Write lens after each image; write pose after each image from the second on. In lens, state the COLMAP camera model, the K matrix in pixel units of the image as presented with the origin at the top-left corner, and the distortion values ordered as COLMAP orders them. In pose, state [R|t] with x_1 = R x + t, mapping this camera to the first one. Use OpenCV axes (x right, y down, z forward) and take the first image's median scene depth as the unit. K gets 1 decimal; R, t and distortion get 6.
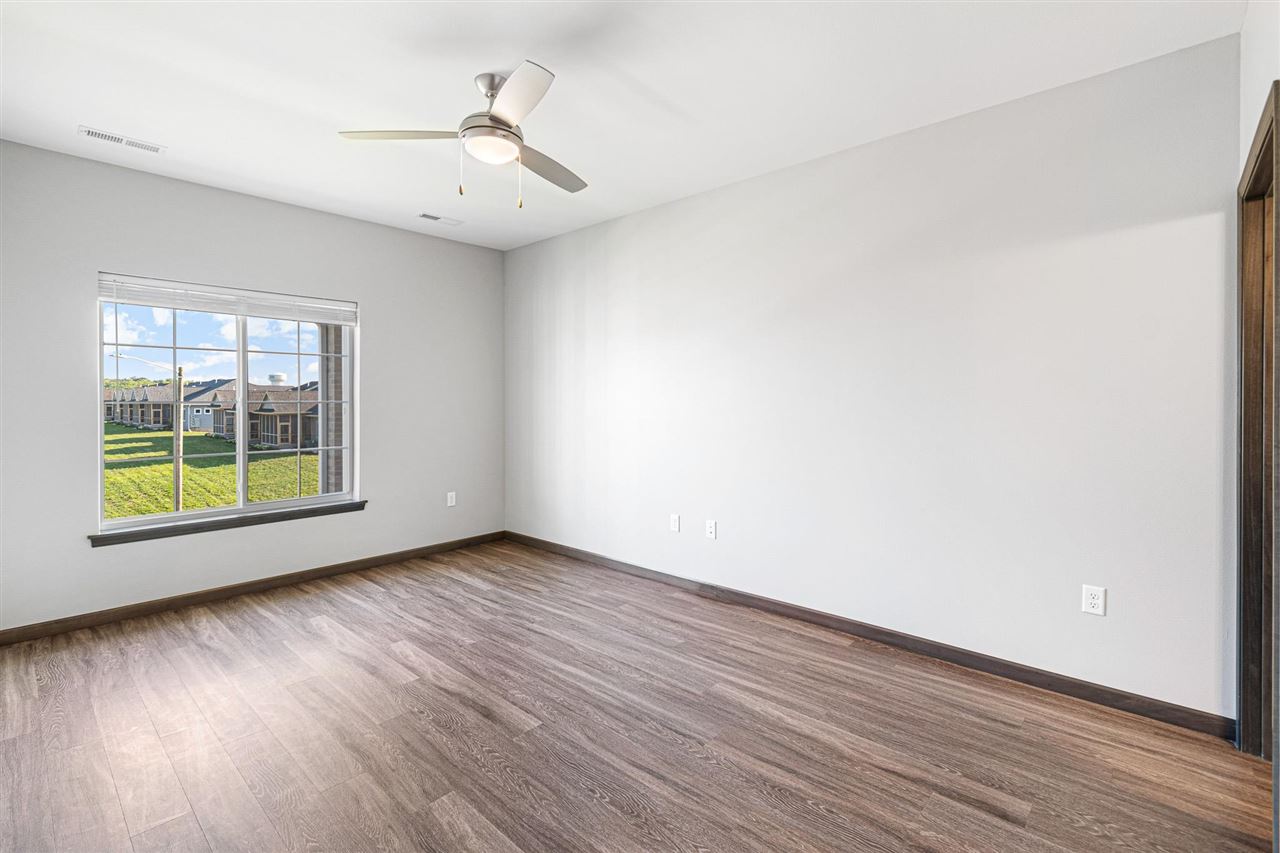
lens RADIAL K [[579.1, 0, 640.7], [0, 579.1, 397.9], [0, 0, 1]] dist [-0.000797, 0.000288]
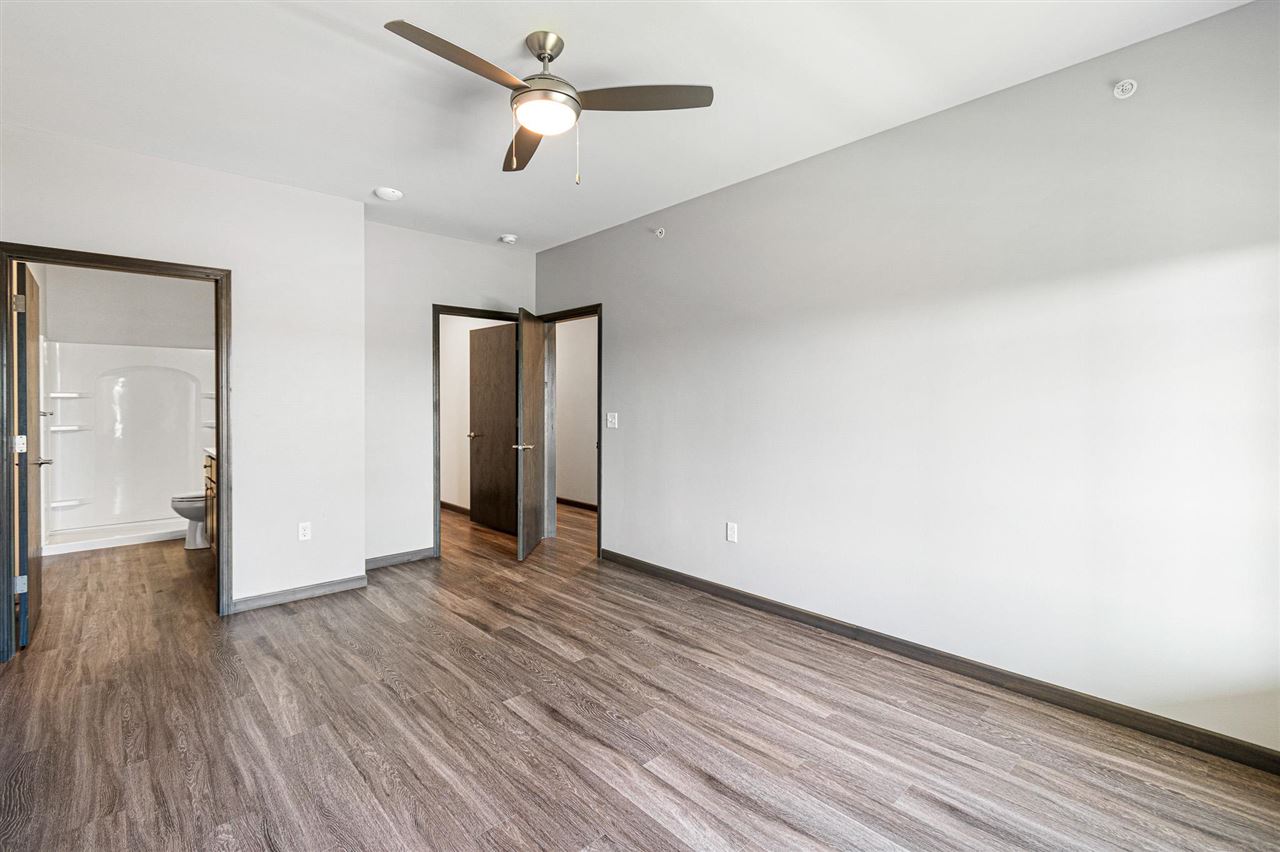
lens RADIAL K [[579.1, 0, 640.1], [0, 579.1, 417.9], [0, 0, 1]] dist [-0.000797, 0.000288]
pose [[-0.996001, -0.000567, 0.089344, -0.479887], [0.001710, 0.999676, 0.025406, 0.007800], [-0.089329, 0.025457, -0.995677, 1.880766]]
